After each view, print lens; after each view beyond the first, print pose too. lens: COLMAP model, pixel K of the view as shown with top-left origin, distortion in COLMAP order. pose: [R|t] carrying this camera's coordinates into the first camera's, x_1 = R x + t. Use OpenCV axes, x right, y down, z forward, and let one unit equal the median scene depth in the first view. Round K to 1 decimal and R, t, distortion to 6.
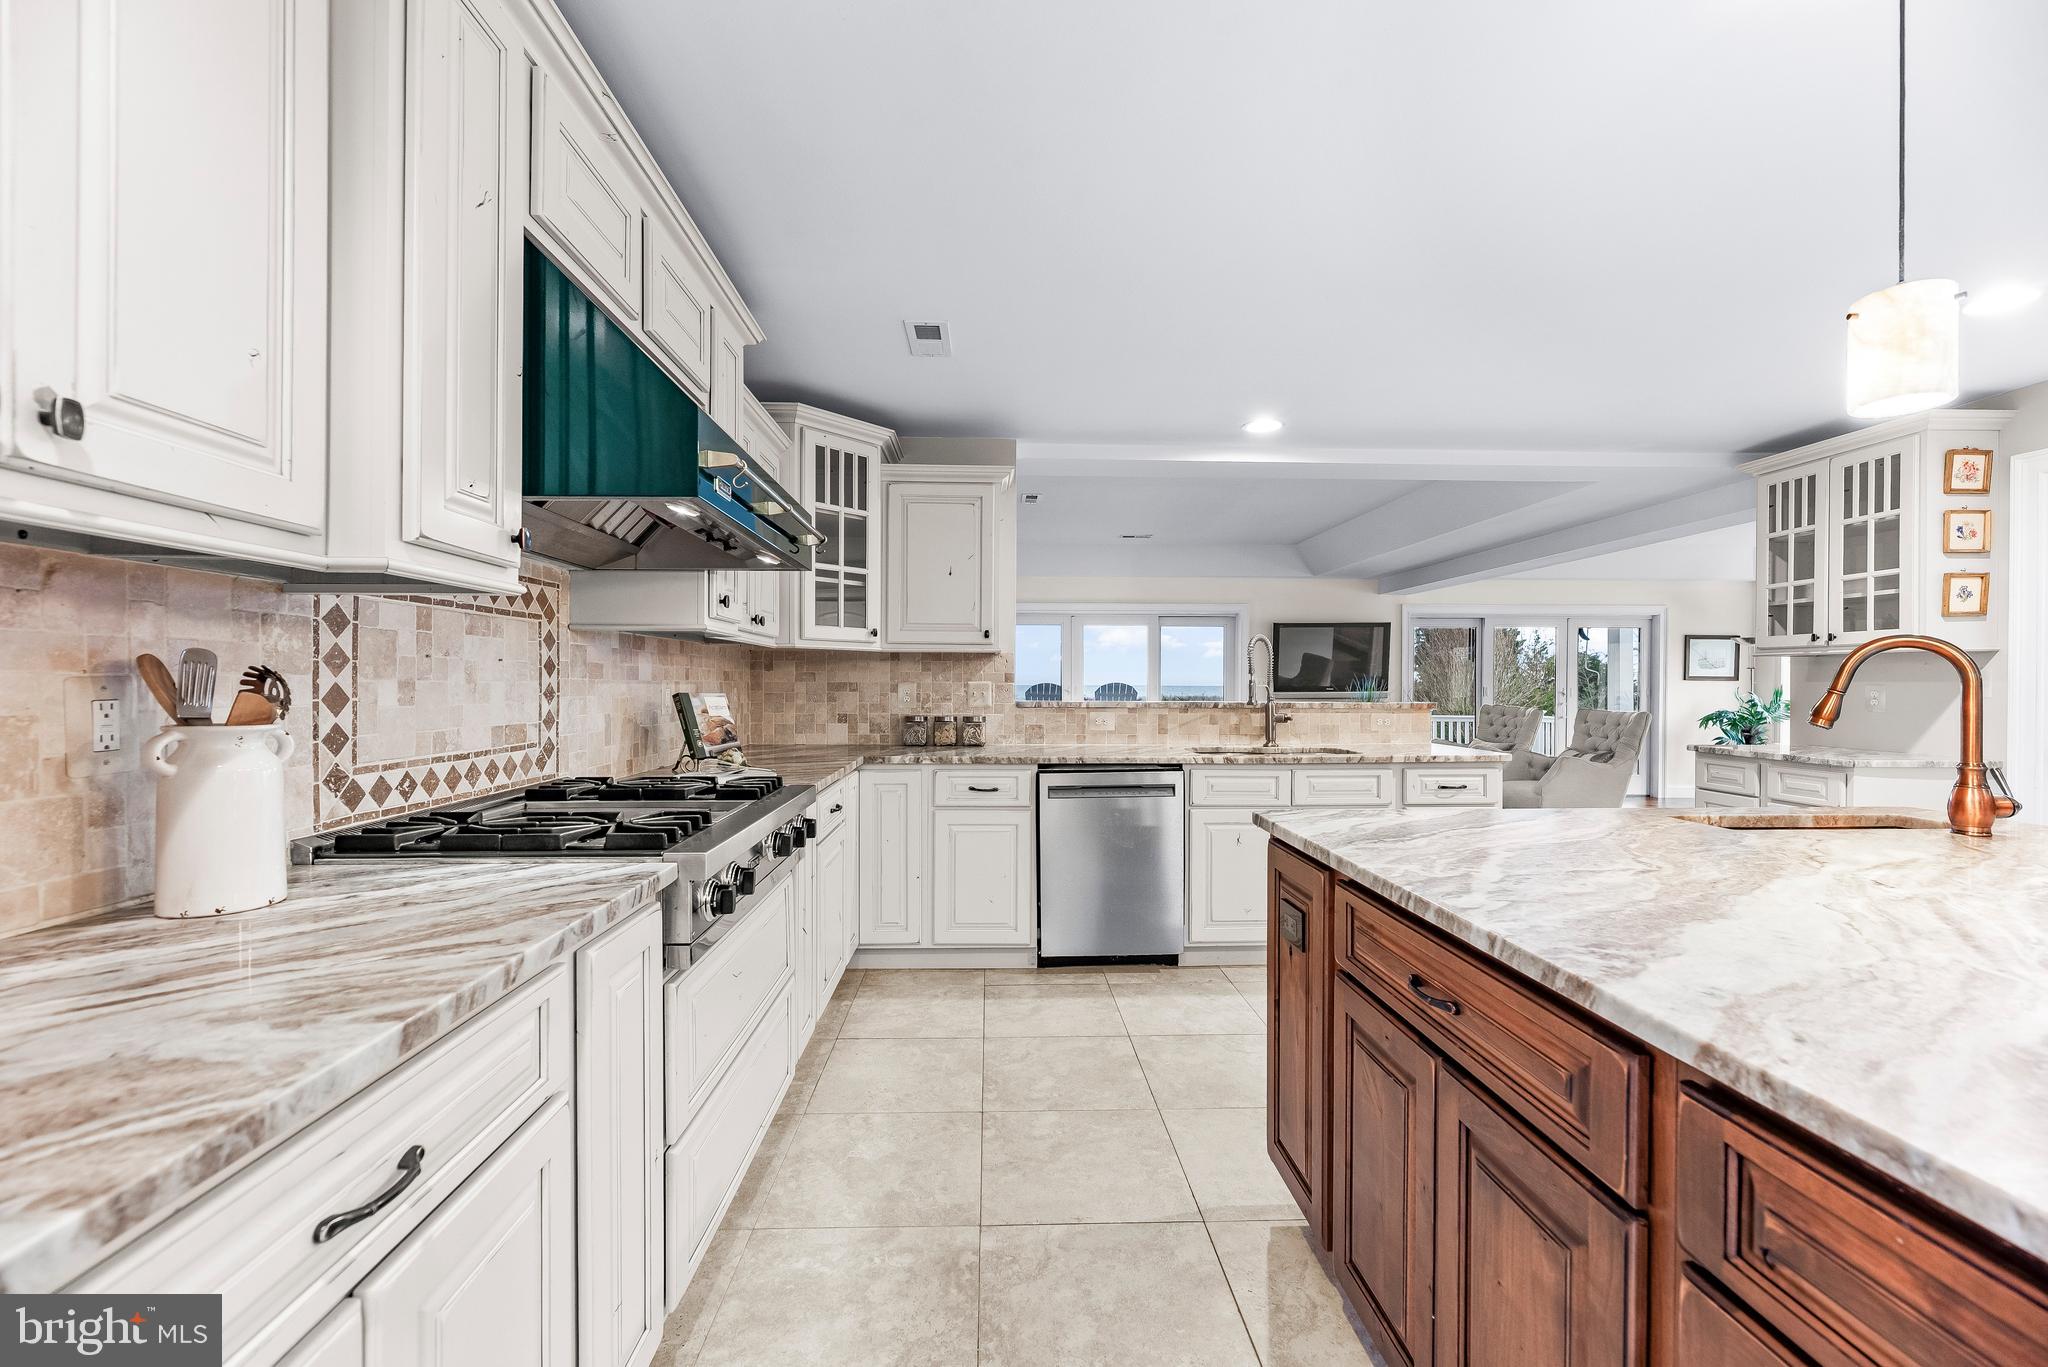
lens RADIAL K [[832.6, 0, 1021.9], [0, 832.6, 676.3], [0, 0, 1]] dist [0.000338, 0.000044]
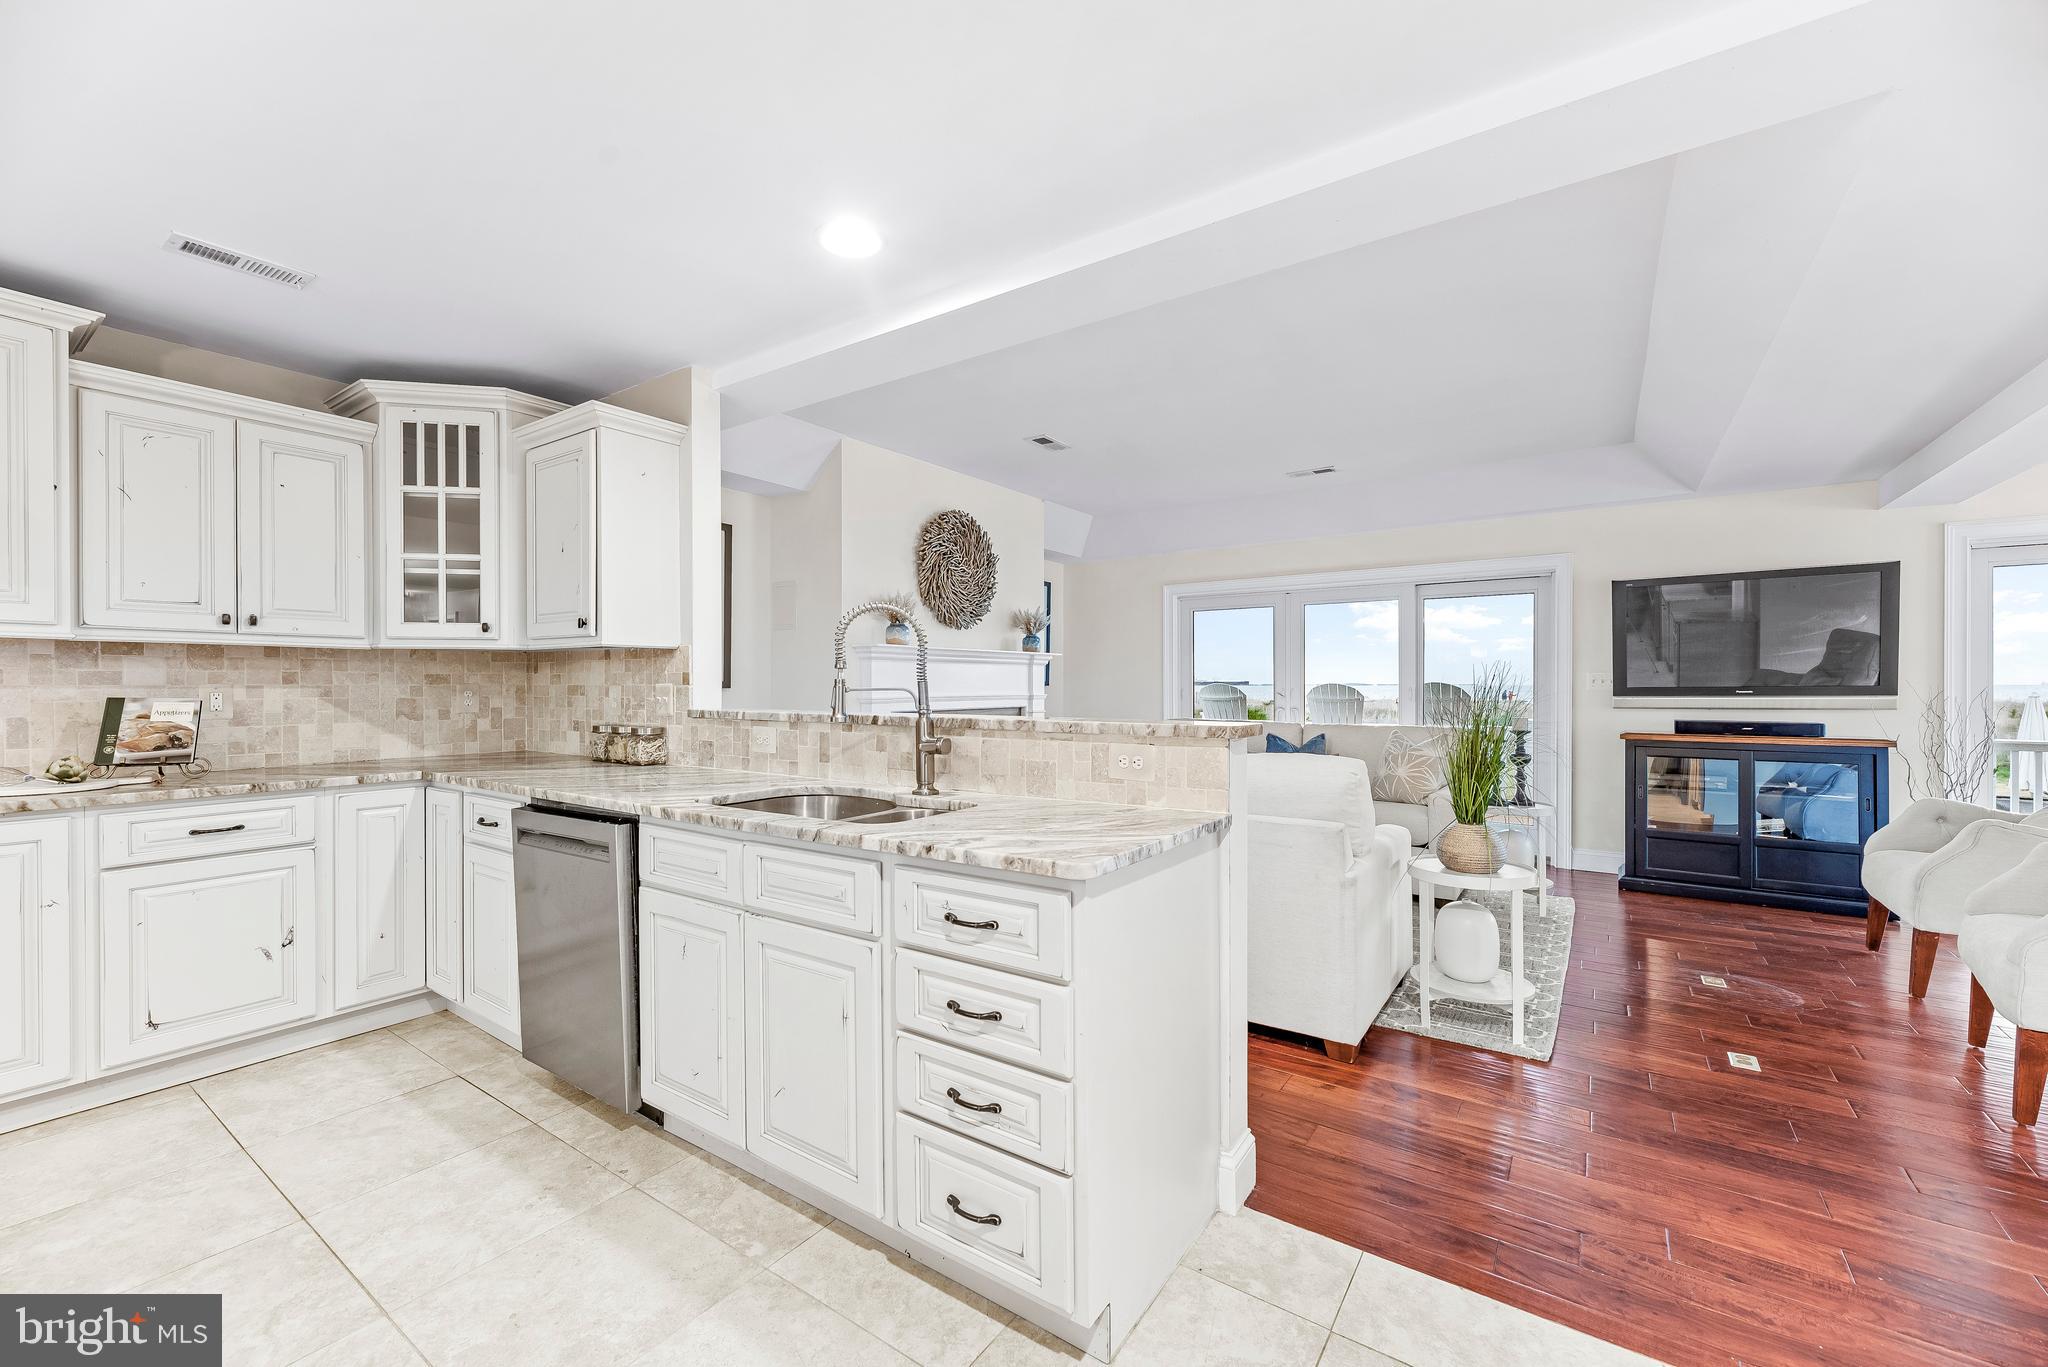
lens RADIAL K [[821.0, 0, 1022.7], [0, 821.0, 688.9], [0, 0, 1]] dist [0.001032, -0.000056]
pose [[0.796747, -0.001065, -0.604311, 0.778449], [0.009036, 0.999908, 0.010151, 0.007132], [0.604245, -0.013549, 0.796684, 0.658558]]
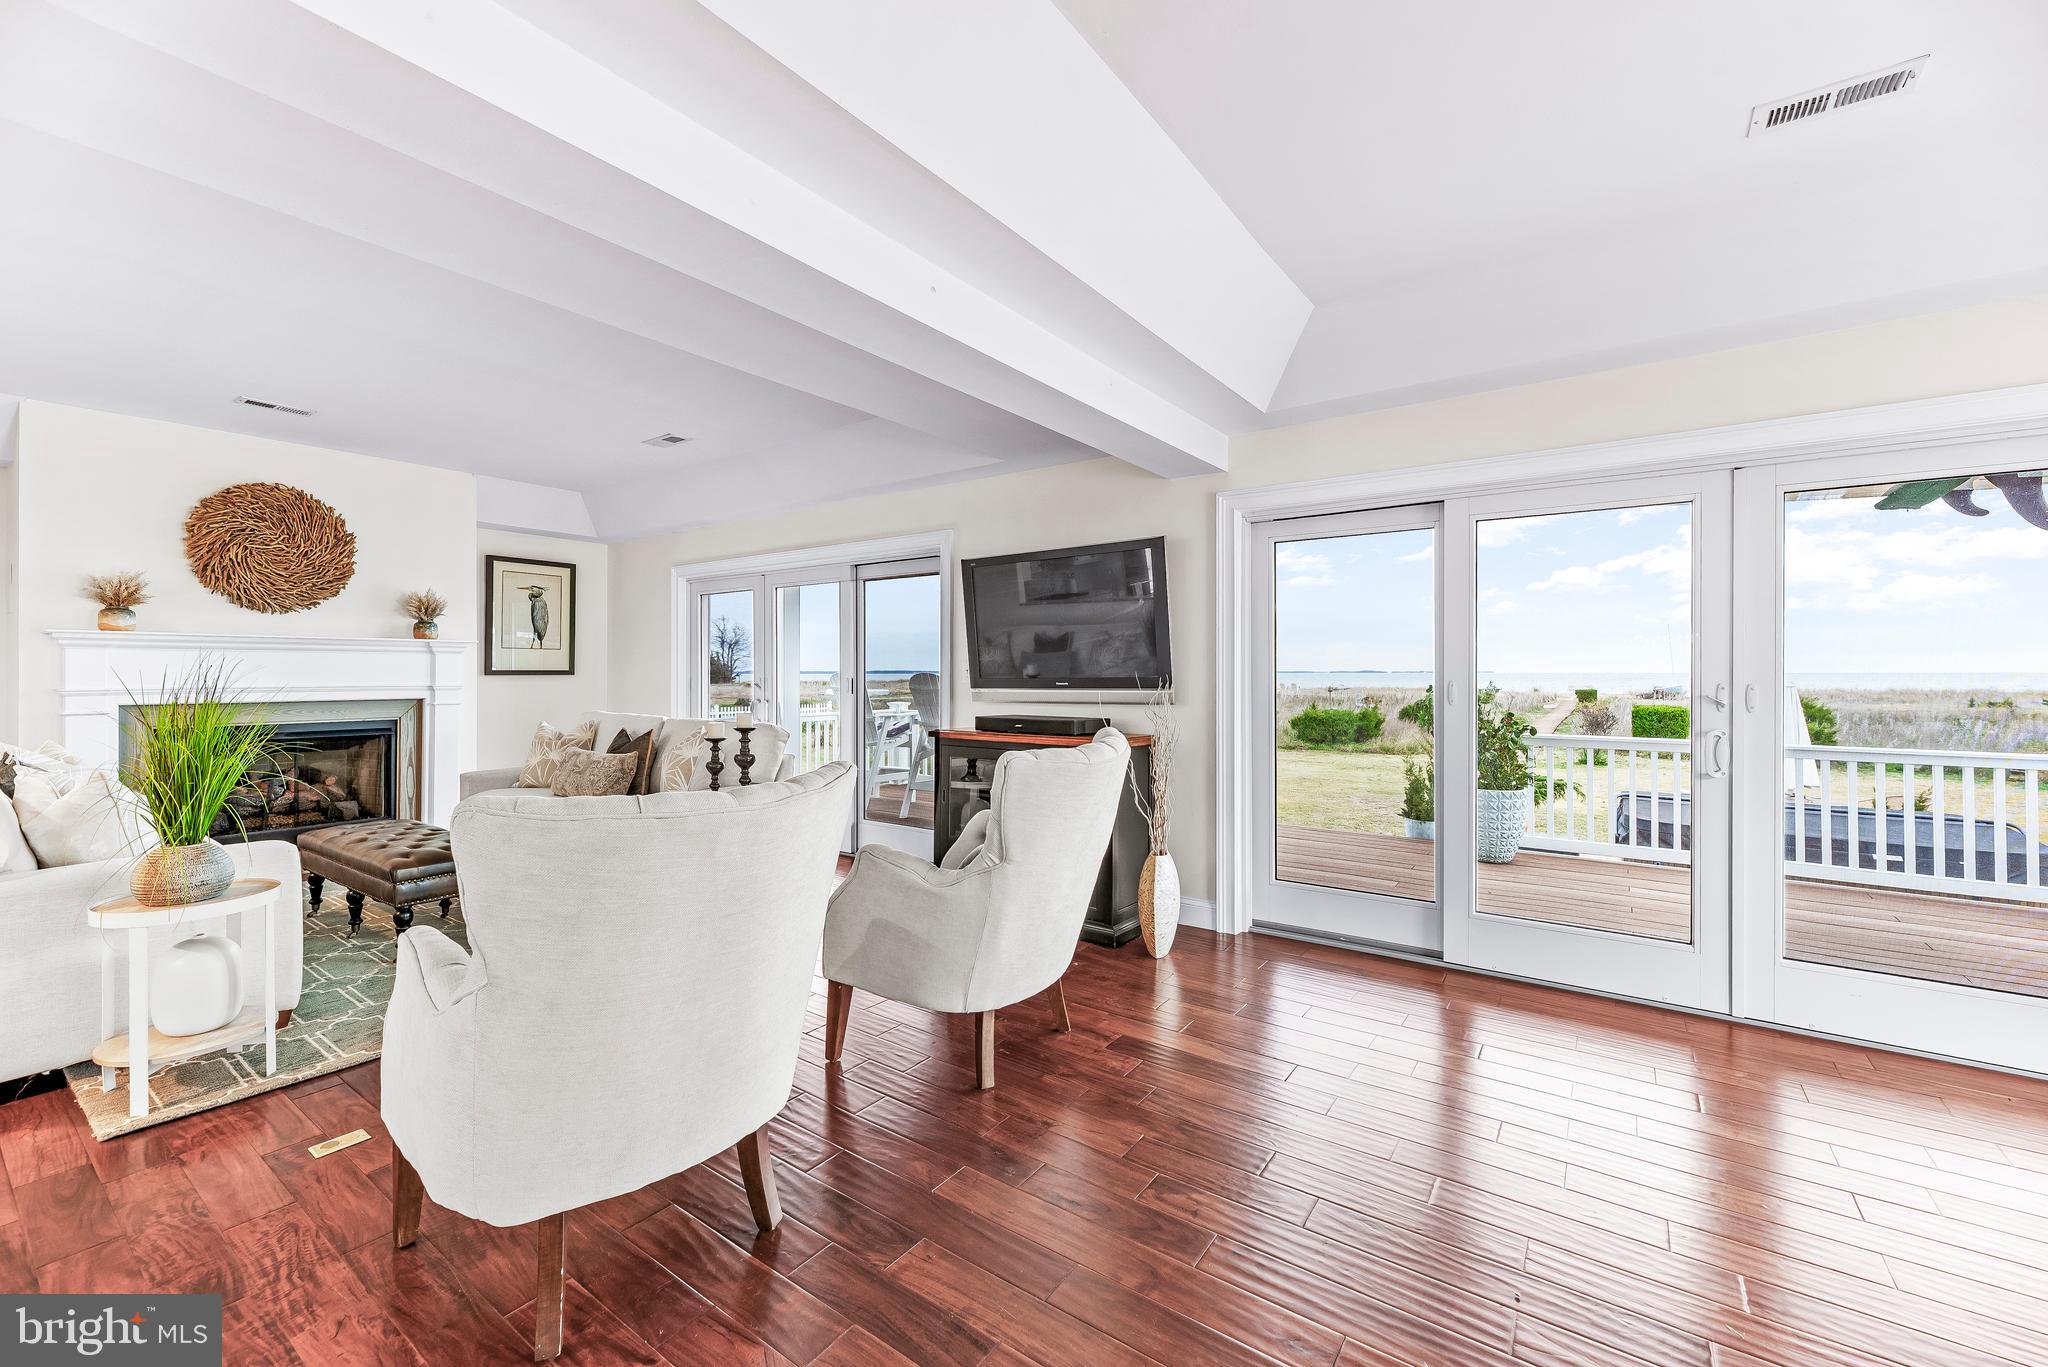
lens RADIAL K [[830.8, 0, 1018.3], [0, 830.8, 666.4], [0, 0, 1]] dist [-0.000863, -0.000123]
pose [[0.789437, -0.007232, -0.613789, 1.596753], [0.007993, 0.999967, -0.001501, 0.011963], [0.613779, -0.003721, 0.789469, 1.449524]]
